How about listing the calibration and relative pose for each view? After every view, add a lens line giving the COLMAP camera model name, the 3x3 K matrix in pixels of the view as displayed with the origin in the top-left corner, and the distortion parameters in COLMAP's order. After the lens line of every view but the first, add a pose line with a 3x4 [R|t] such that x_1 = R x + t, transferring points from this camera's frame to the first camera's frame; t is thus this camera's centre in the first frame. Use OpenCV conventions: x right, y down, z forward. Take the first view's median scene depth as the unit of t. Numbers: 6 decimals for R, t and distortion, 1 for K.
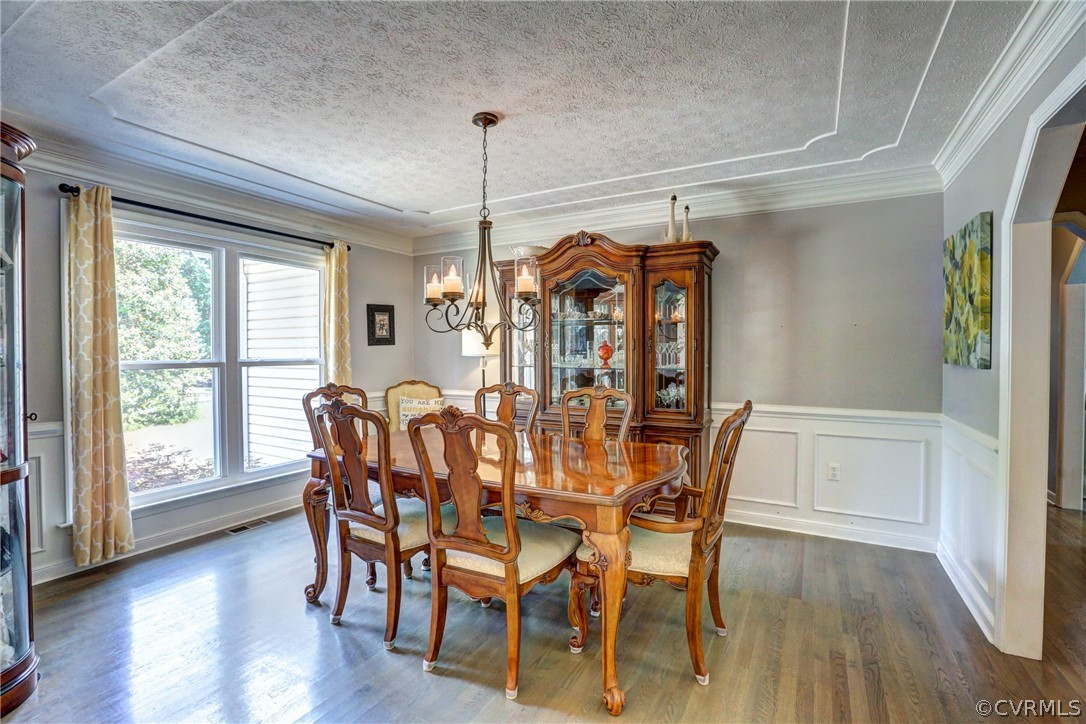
lens RADIAL K [[490.3, 0, 543.0], [0, 490.3, 362.0], [0, 0, 1]] dist [-0.063703, 0.021072]
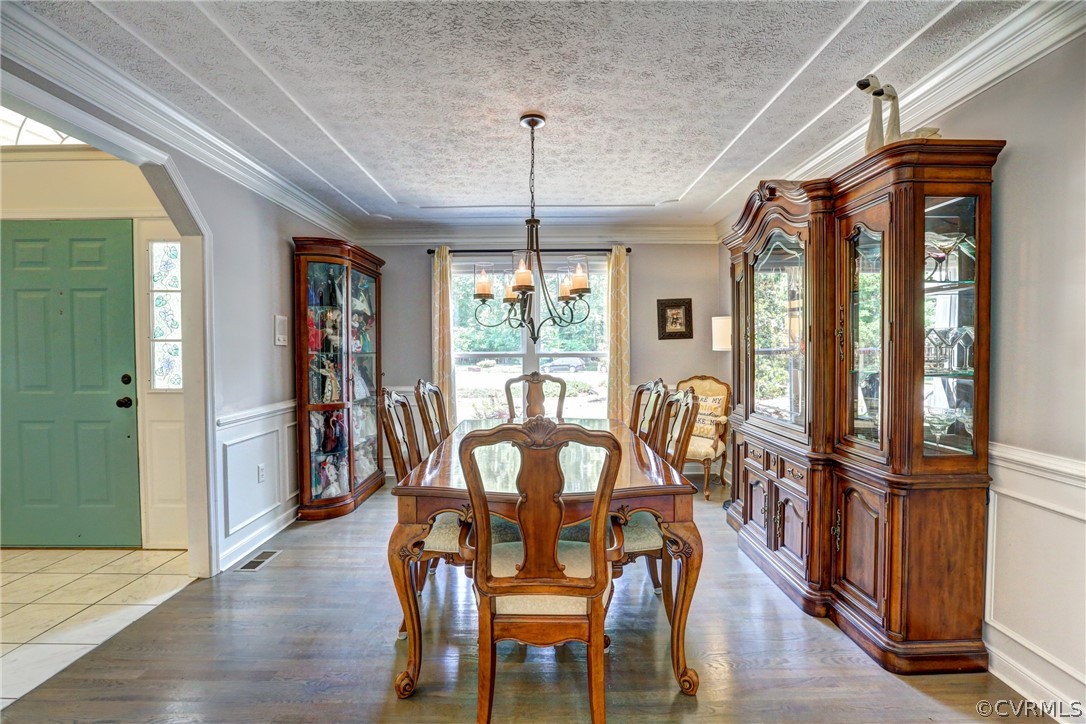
lens RADIAL K [[490.3, 0, 543.0], [0, 490.3, 362.0], [0, 0, 1]] dist [-0.063703, 0.021072]
pose [[0.494781, 0.024318, -0.868677, 0.495350], [-0.012929, 0.999704, 0.020622, -0.005707], [0.868921, 0.001027, 0.494949, 0.317702]]
